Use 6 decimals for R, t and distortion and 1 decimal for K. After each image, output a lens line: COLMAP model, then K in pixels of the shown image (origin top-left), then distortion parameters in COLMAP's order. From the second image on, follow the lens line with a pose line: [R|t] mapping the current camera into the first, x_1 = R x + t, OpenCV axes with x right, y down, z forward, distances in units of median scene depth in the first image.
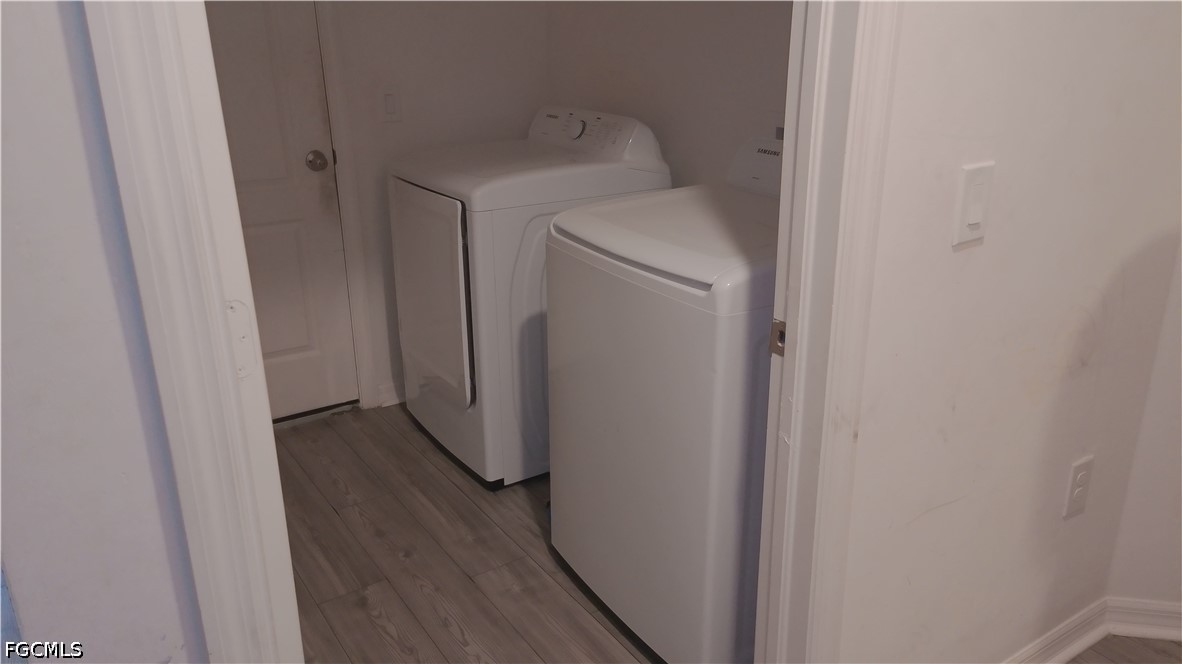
lens RADIAL K [[877.3, 0, 592.1], [0, 877.3, 340.3], [0, 0, 1]] dist [0.118726, -0.129358]
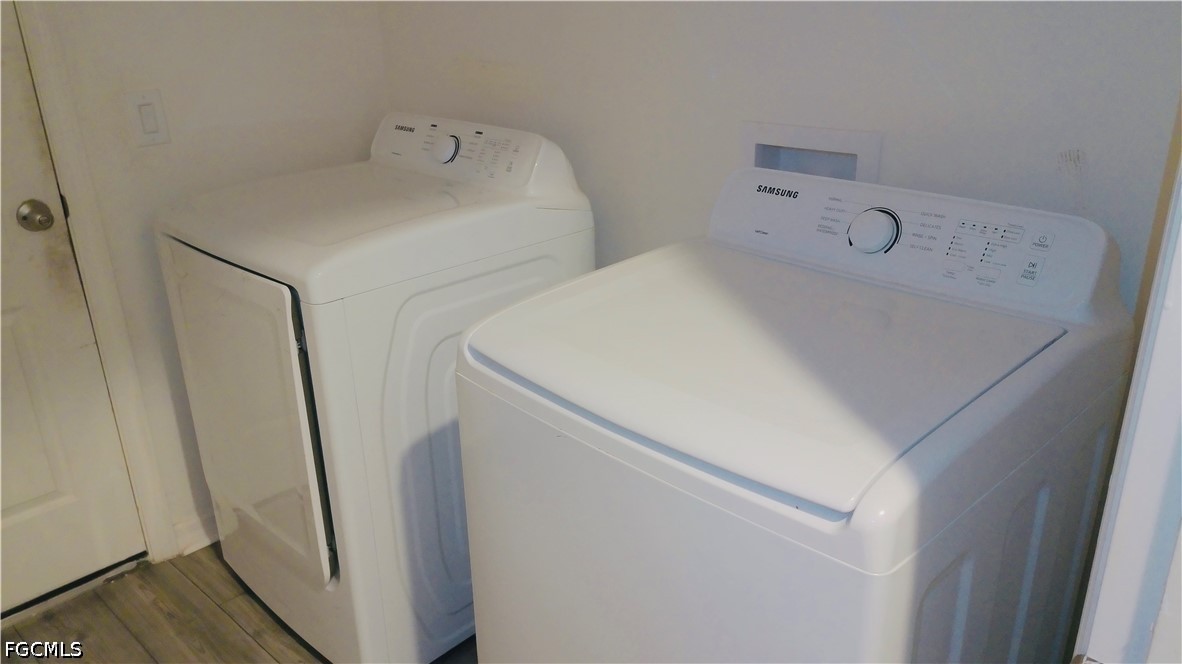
lens RADIAL K [[877.3, 0, 595.6], [0, 877.3, 329.8], [0, 0, 1]] dist [0.118726, -0.129358]
pose [[0.974394, -0.096597, 0.203042, -0.055213], [0.090325, 0.995111, 0.039954, -0.108548], [-0.205908, -0.020591, 0.978355, 0.277740]]
